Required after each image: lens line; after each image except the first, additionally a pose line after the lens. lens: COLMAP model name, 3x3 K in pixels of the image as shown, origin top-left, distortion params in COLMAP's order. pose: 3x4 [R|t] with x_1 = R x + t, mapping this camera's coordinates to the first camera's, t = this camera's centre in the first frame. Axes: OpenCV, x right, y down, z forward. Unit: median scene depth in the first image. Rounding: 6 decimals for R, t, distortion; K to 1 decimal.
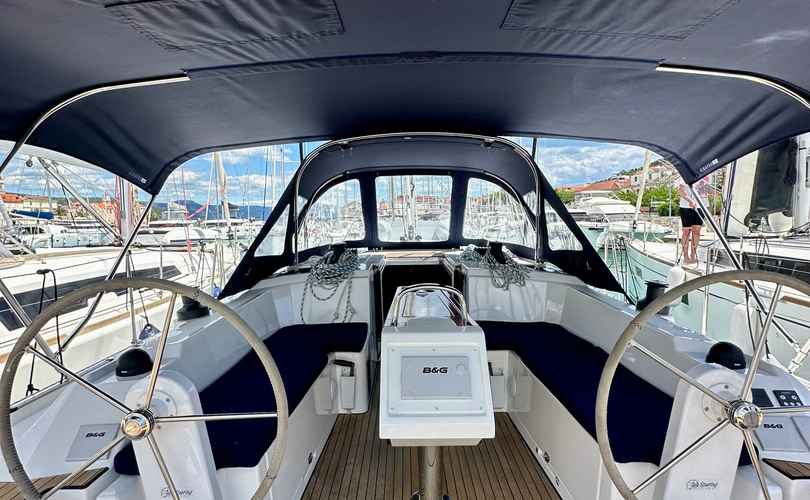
lens RADIAL K [[431.8, 0, 405.0], [0, 431.8, 250.0], [0, 0, 1]] dist [-0.002083, 0.000975]
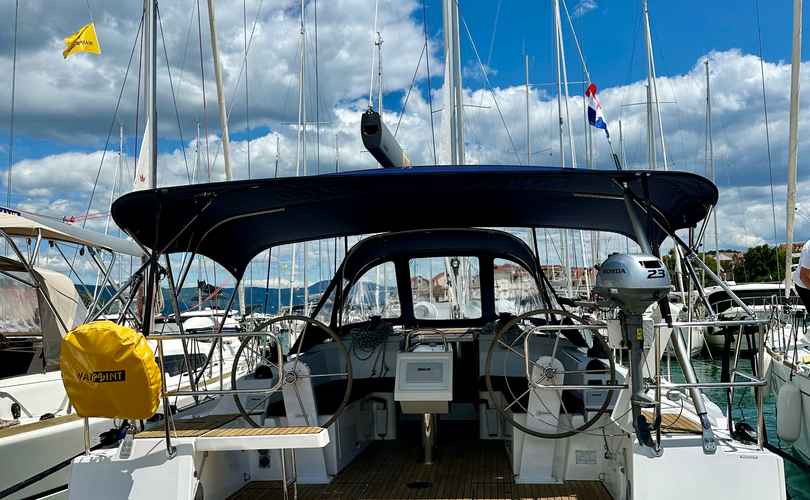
lens RADIAL K [[555.8, 0, 443.5], [0, 555.8, 249.7], [0, 0, 1]] dist [0.001299, 0.000709]
pose [[0.999182, -0.023700, -0.032755, 0.090910], [0.017936, 0.985925, -0.166224, 0.061692], [0.036233, 0.165501, 0.985544, -0.554755]]
